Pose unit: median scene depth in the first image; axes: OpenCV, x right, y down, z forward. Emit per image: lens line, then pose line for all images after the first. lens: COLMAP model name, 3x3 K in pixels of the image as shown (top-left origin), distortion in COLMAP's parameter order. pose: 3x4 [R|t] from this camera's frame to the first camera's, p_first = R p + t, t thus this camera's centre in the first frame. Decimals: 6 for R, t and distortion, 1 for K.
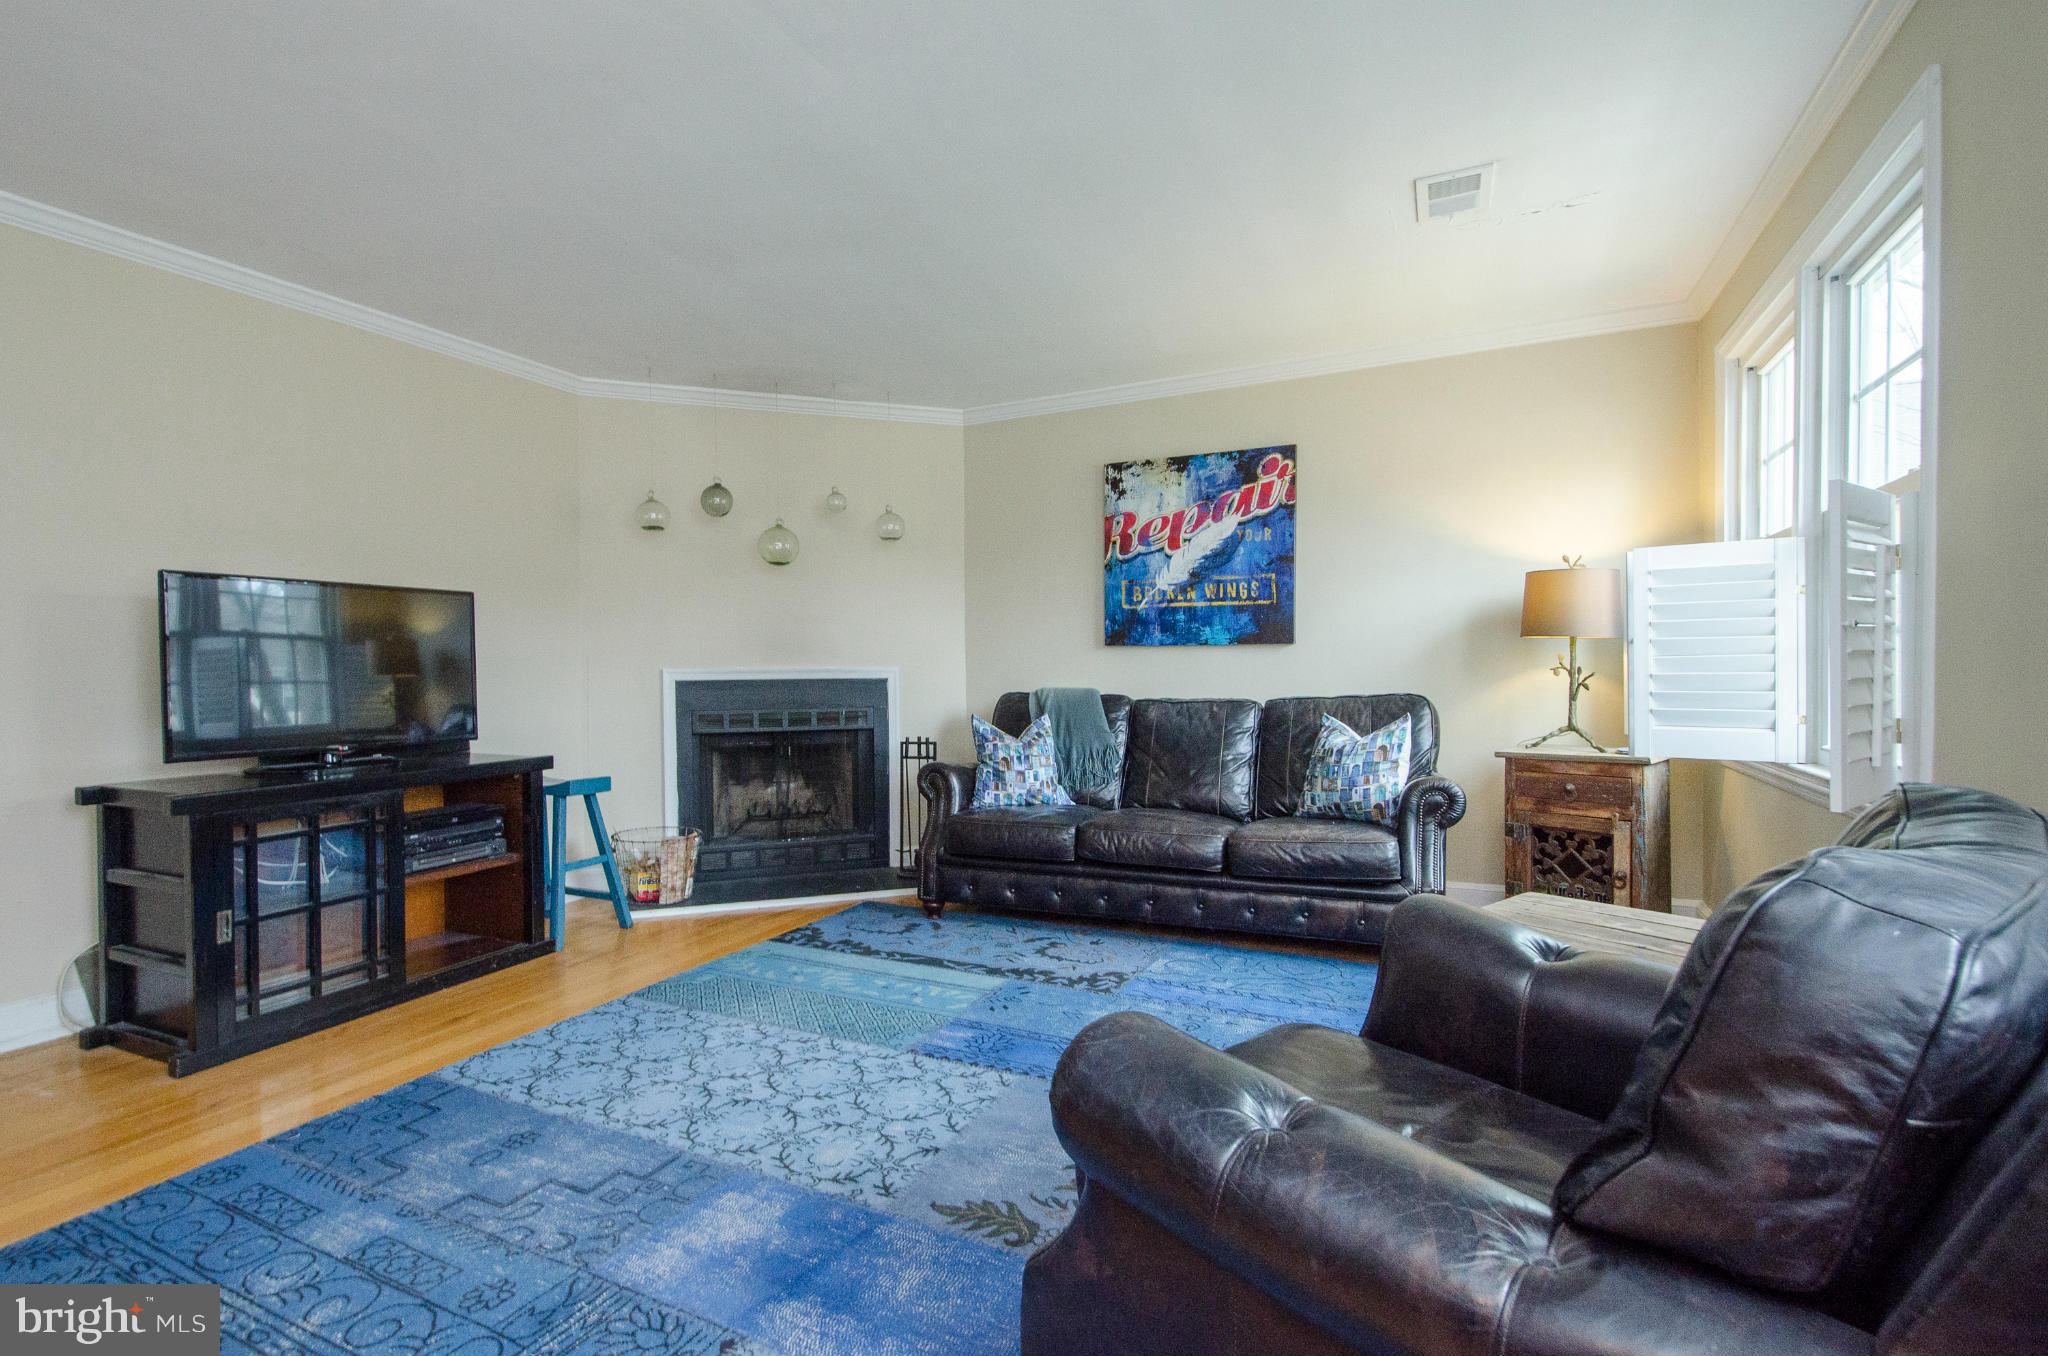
lens RADIAL K [[955.2, 0, 988.8], [0, 955.2, 680.8], [0, 0, 1]] dist [0.016950, -0.000472]
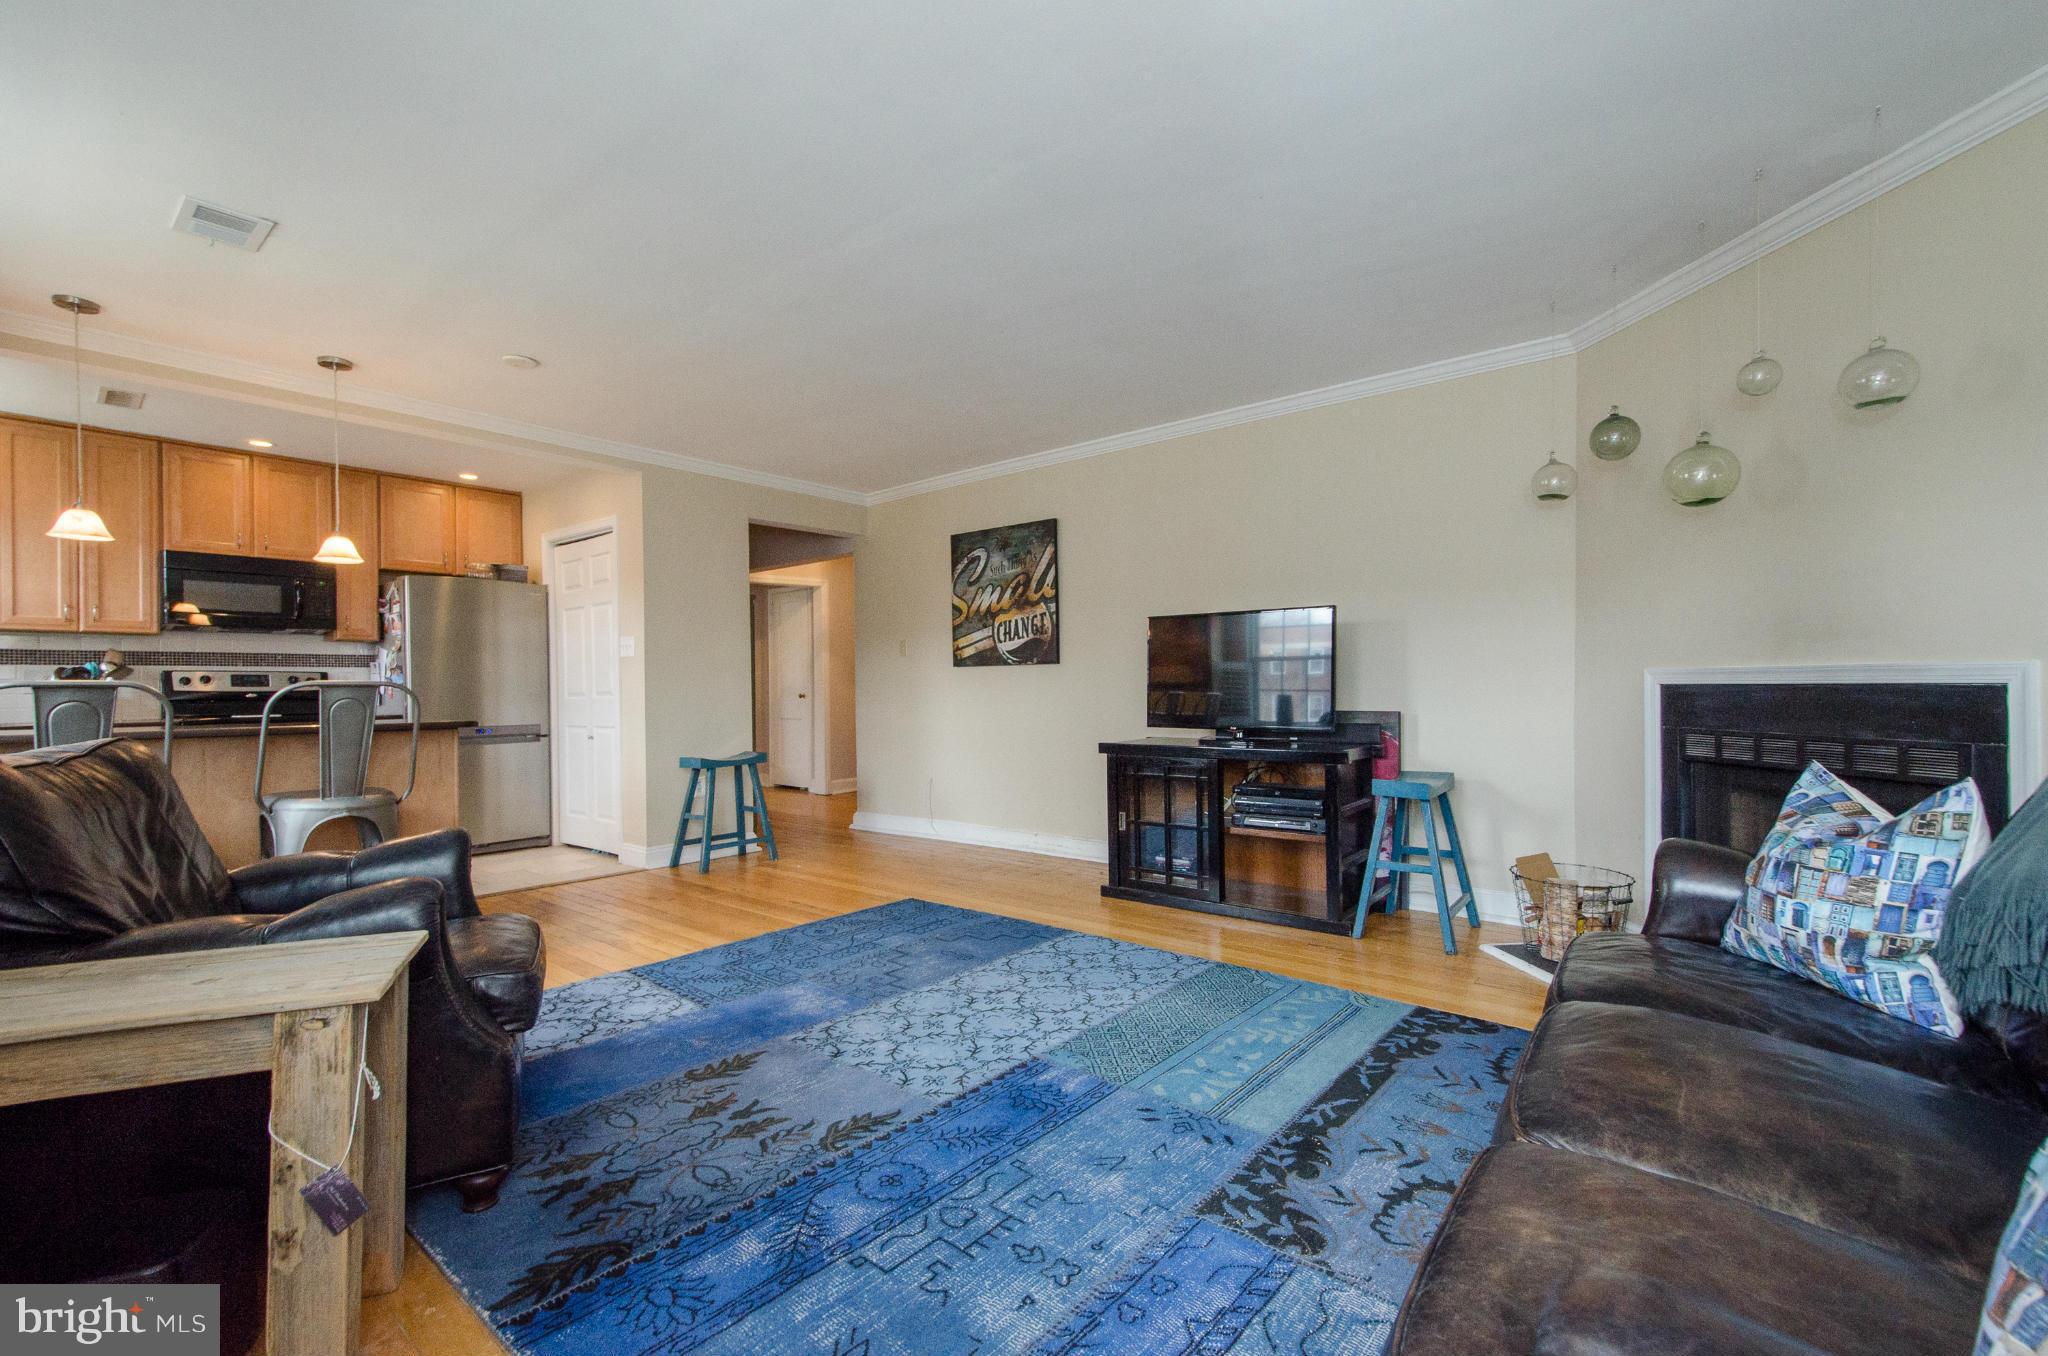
lens RADIAL K [[889.4, 0, 1022.9], [0, 889.4, 691.0], [0, 0, 1]] dist [0.021254, -0.008930]
pose [[-0.225936, 0.015313, -0.974022, 0.564581], [-0.007496, 0.999820, 0.017457, -0.004291], [0.974113, 0.011245, -0.225781, 0.832603]]
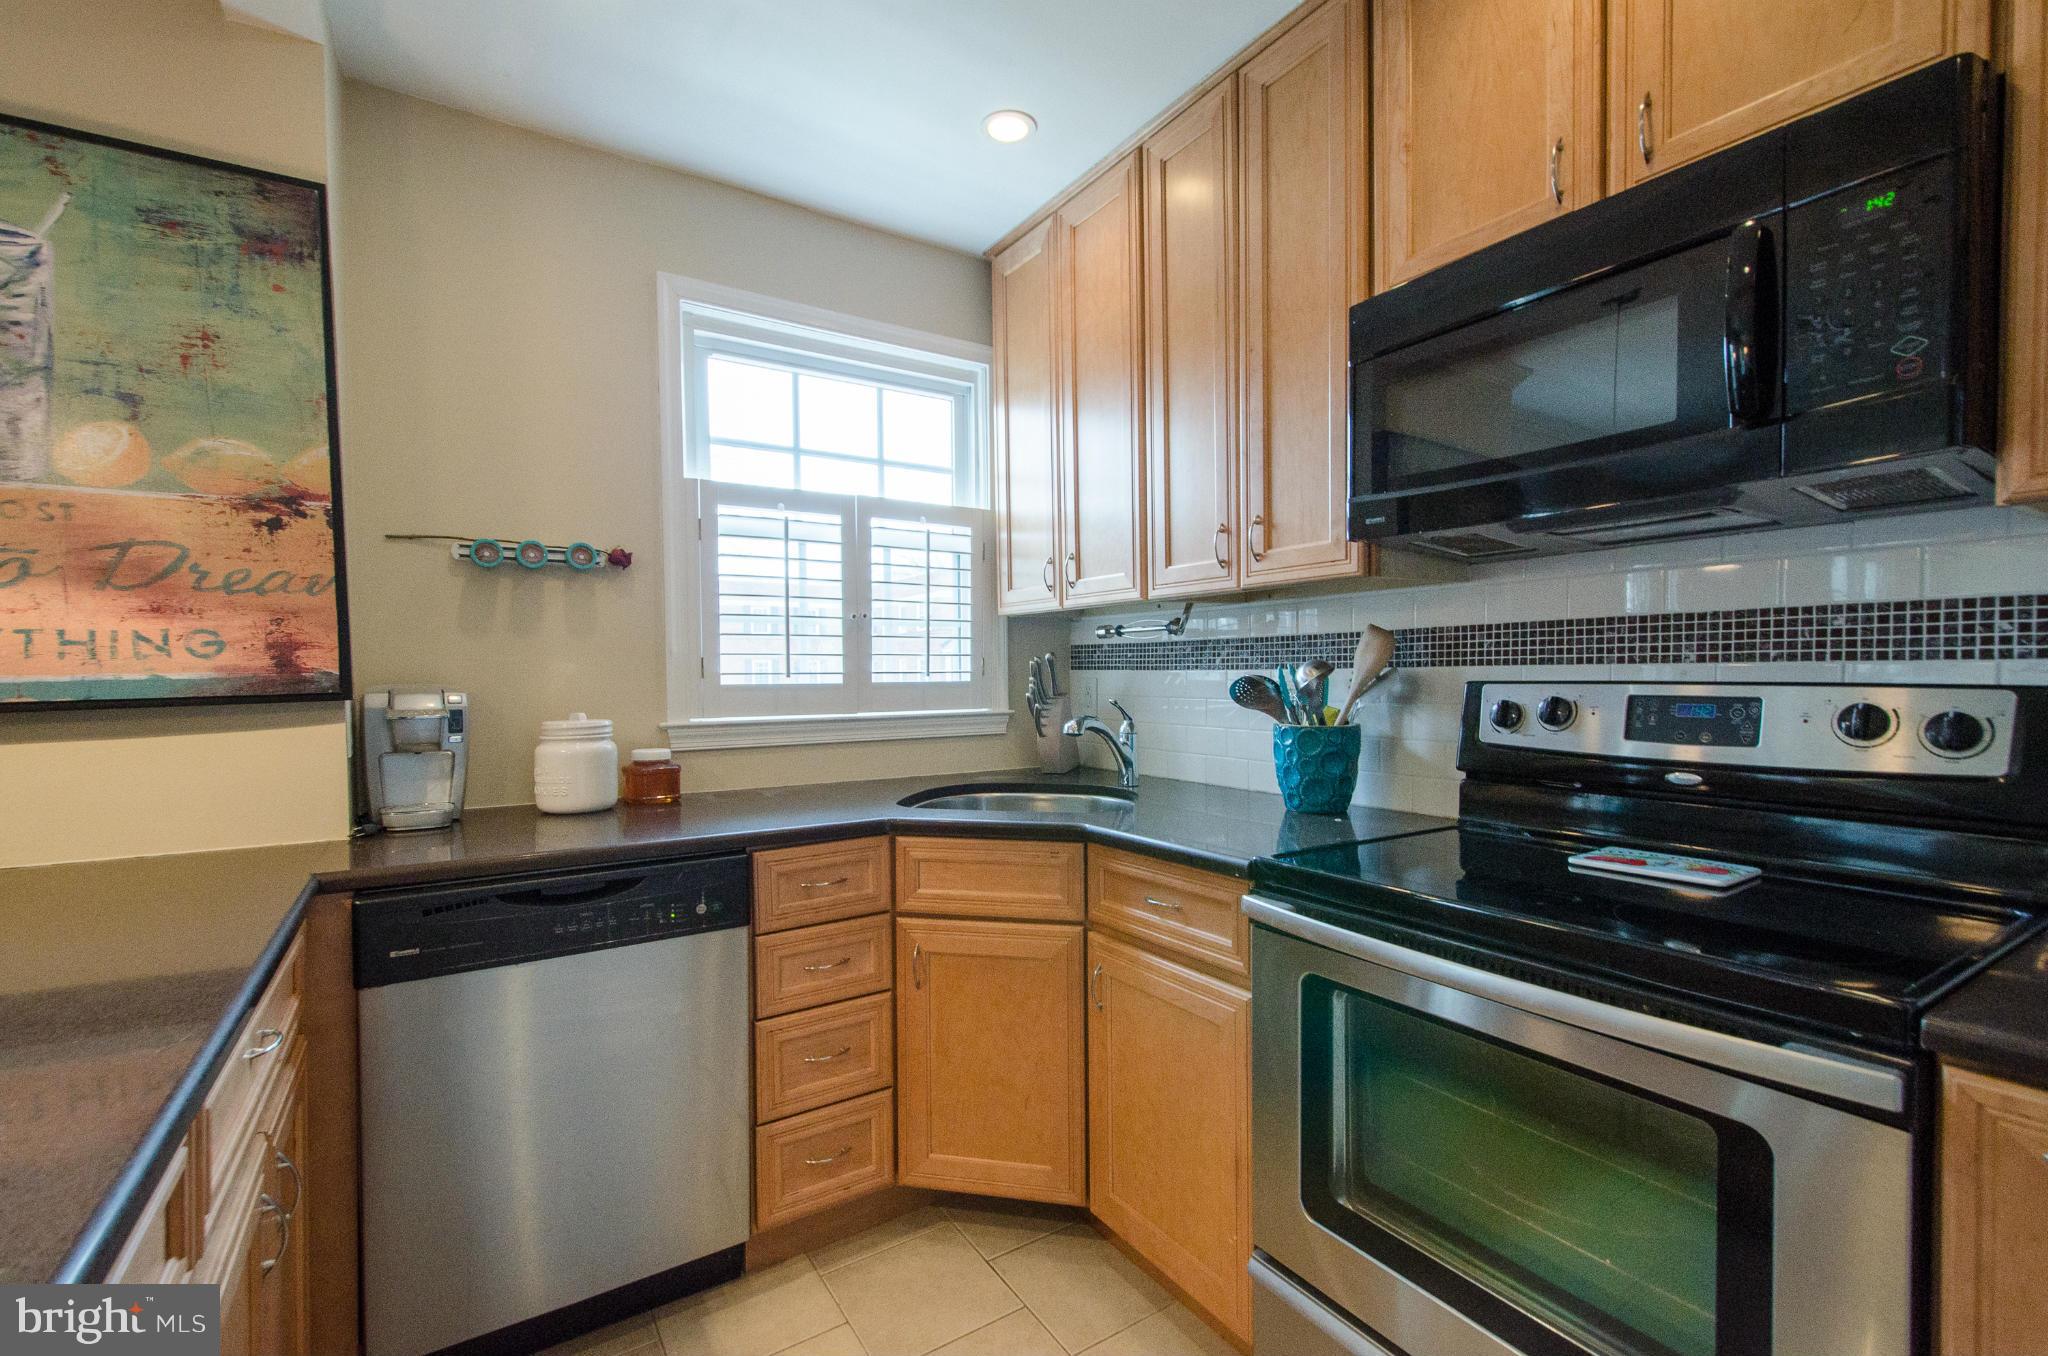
lens RADIAL K [[889.4, 0, 1022.9], [0, 889.4, 691.0], [0, 0, 1]] dist [0.021254, -0.008930]
pose [[-0.858148, 0.009509, 0.513314, -0.473446], [0.030546, 0.999003, 0.032560, -0.018437], [-0.512492, 0.043621, -0.857583, -0.199229]]
